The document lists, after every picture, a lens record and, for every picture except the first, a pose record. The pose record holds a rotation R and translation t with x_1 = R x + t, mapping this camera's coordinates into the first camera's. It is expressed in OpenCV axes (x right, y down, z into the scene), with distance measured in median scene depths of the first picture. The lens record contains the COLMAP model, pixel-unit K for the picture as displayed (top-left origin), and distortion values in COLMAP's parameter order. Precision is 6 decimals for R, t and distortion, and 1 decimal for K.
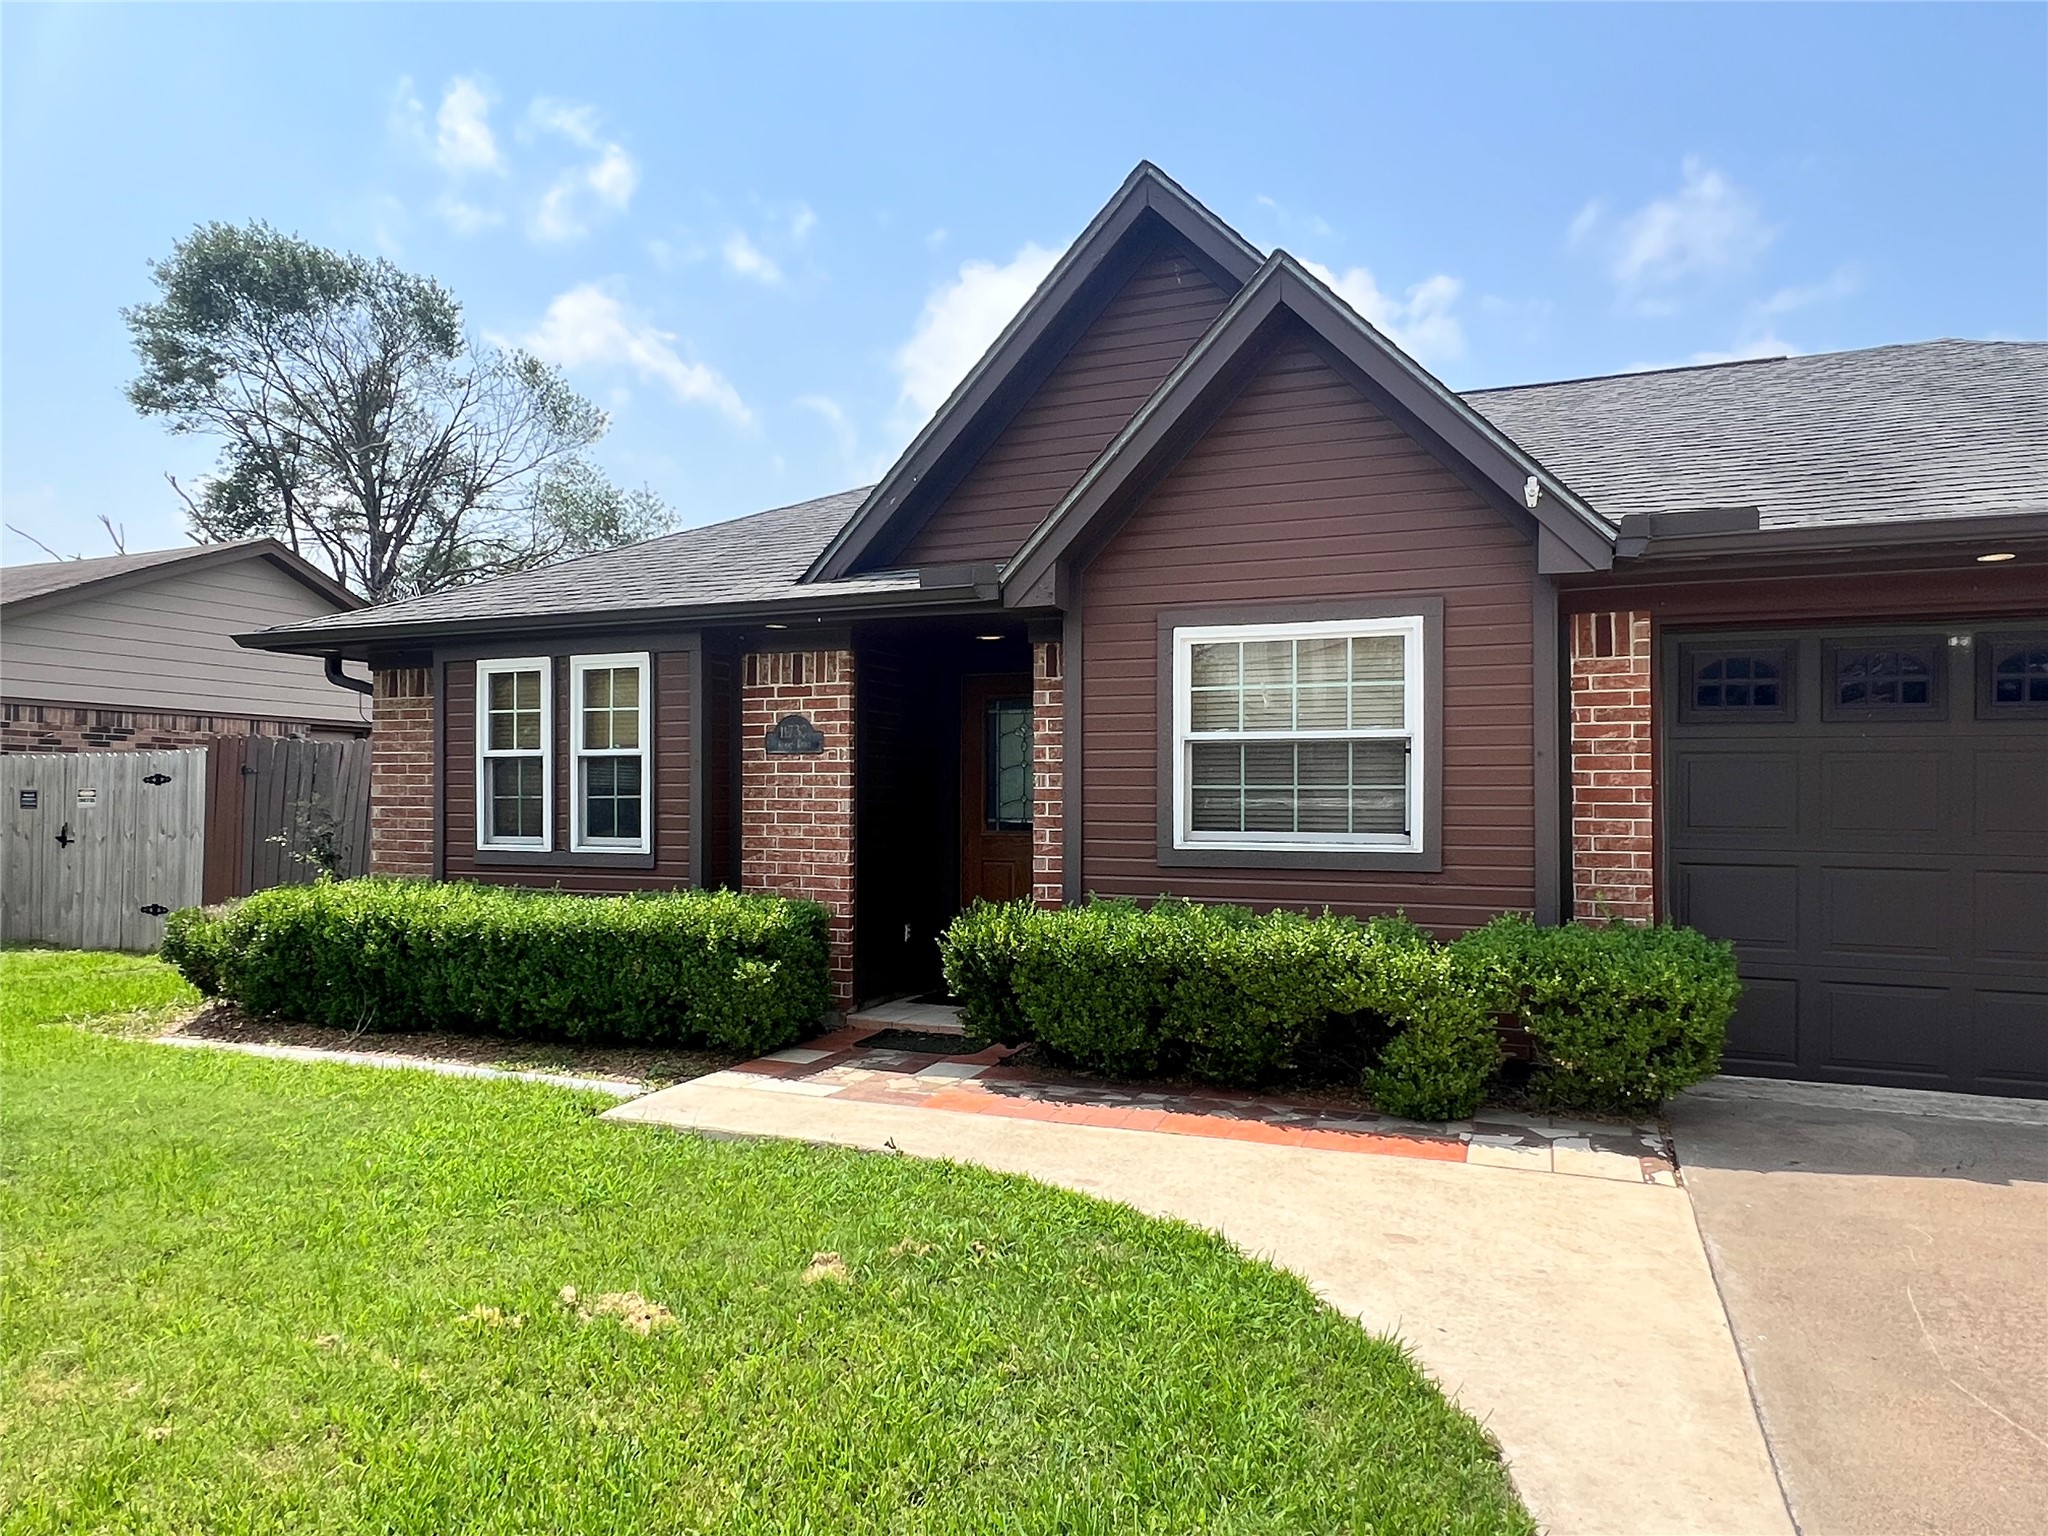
lens RADIAL K [[1270.5, 0, 1019.8], [0, 1270.5, 779.9], [0, 0, 1]] dist [-0.001739, -0.000964]
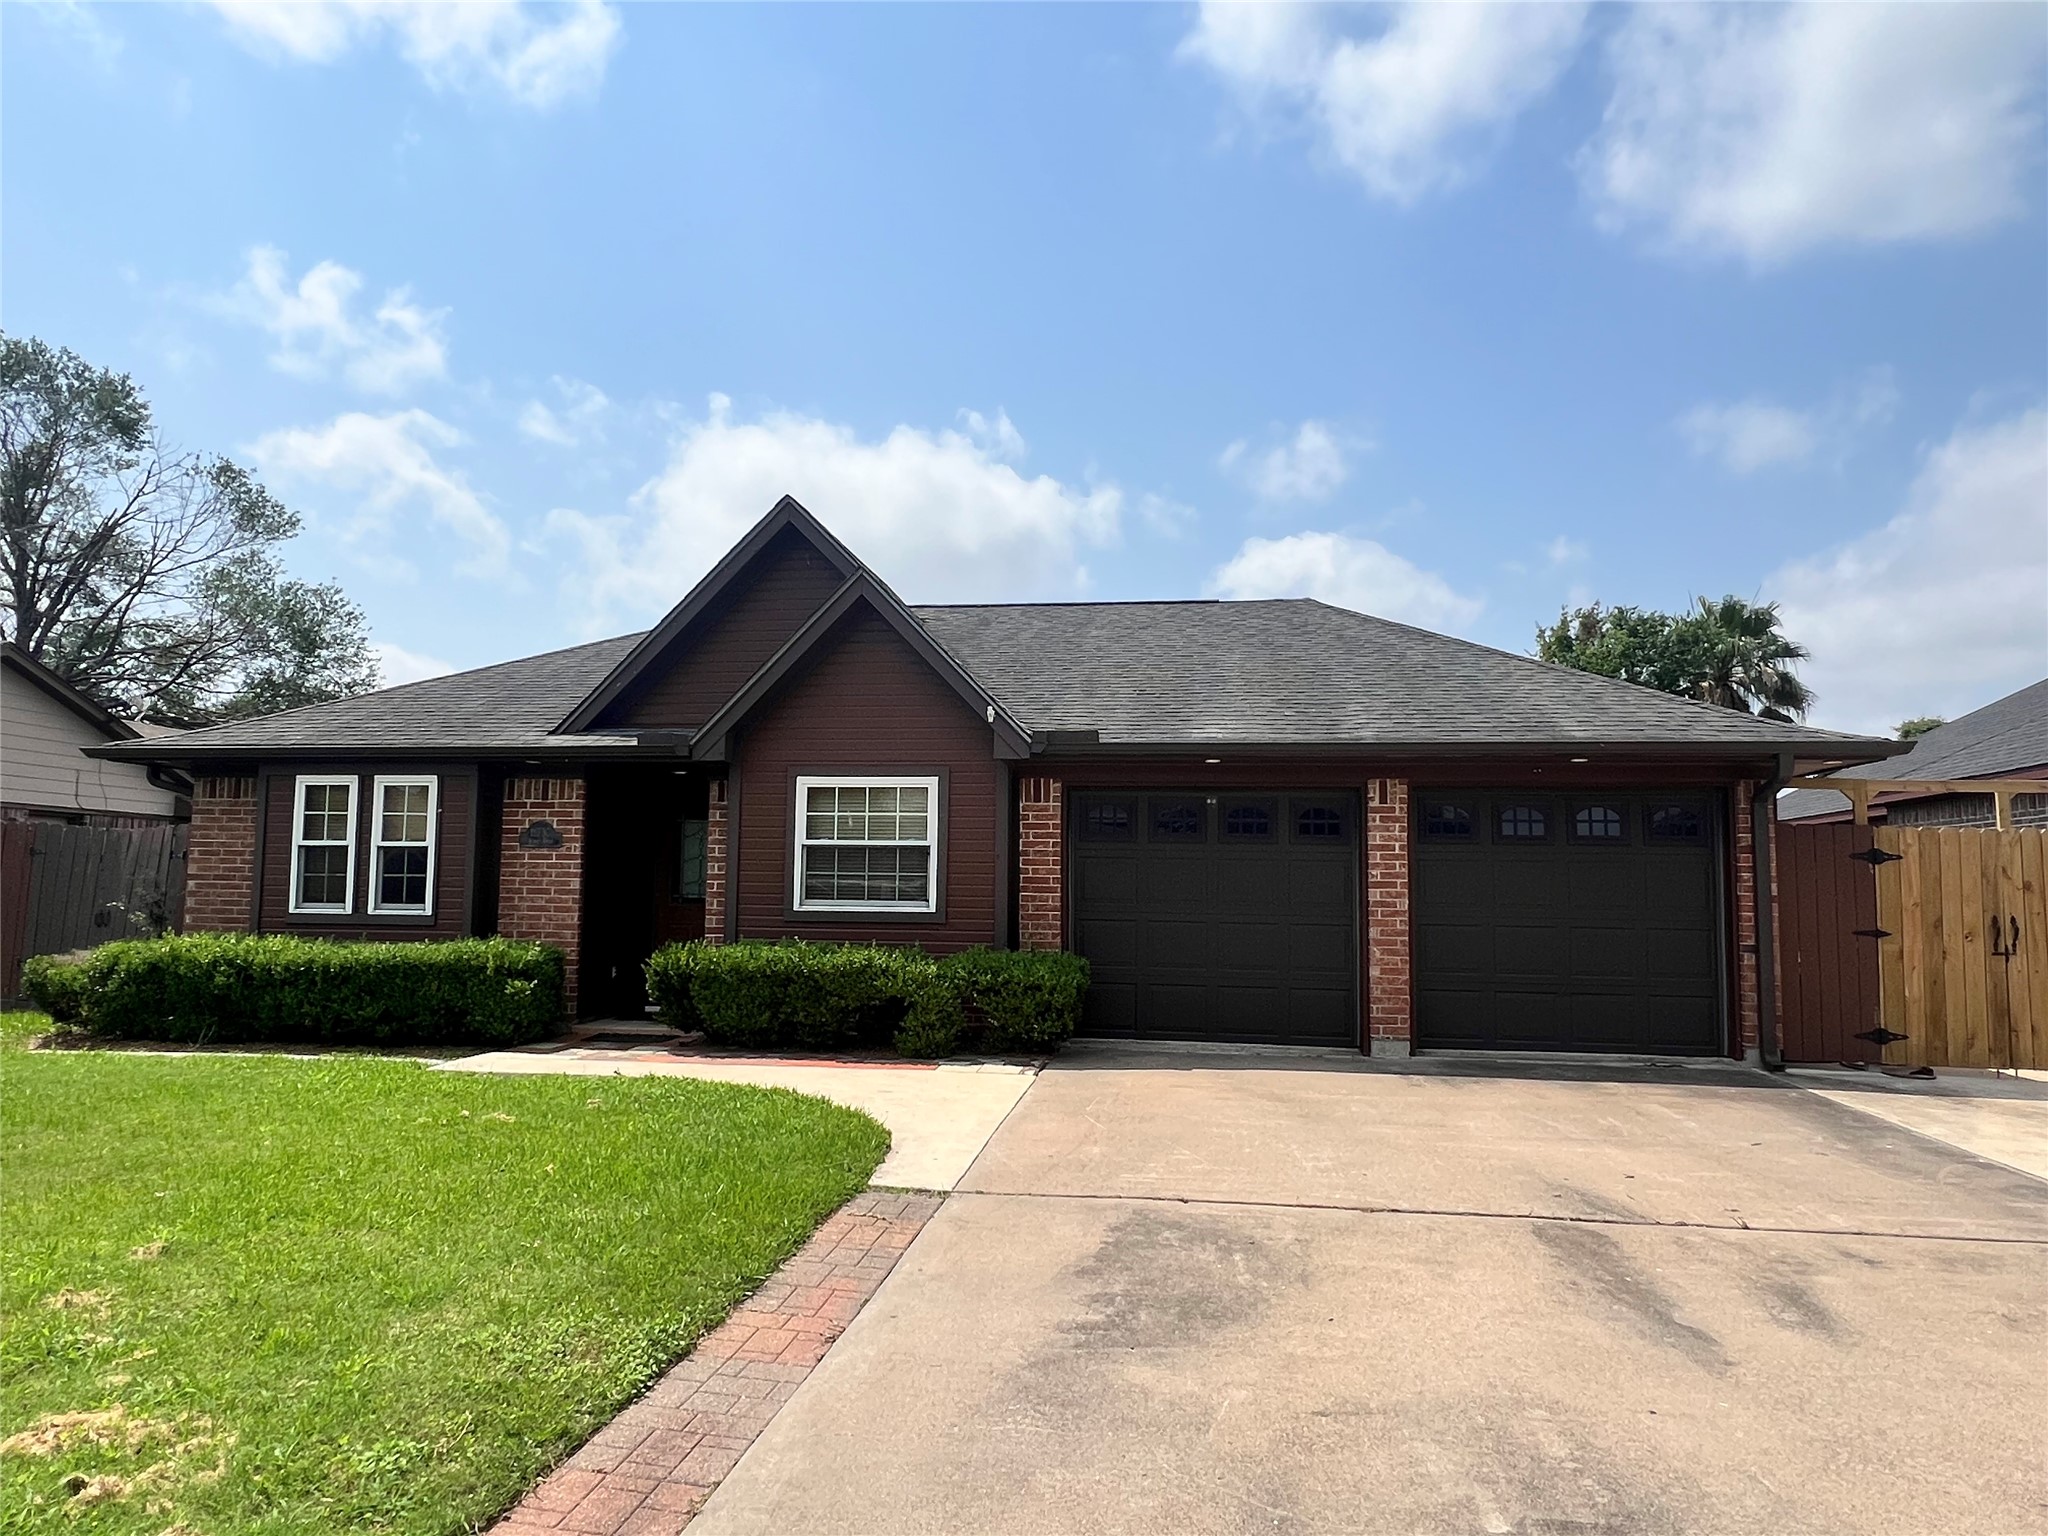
lens RADIAL K [[1270.5, 0, 1019.8], [0, 1270.5, 779.9], [0, 0, 1]] dist [-0.001739, -0.000964]
pose [[0.967979, 0.032320, 0.248940, -0.009459], [-0.013563, 0.996962, -0.076700, 0.007457], [-0.250663, 0.070868, 0.965477, -0.630931]]
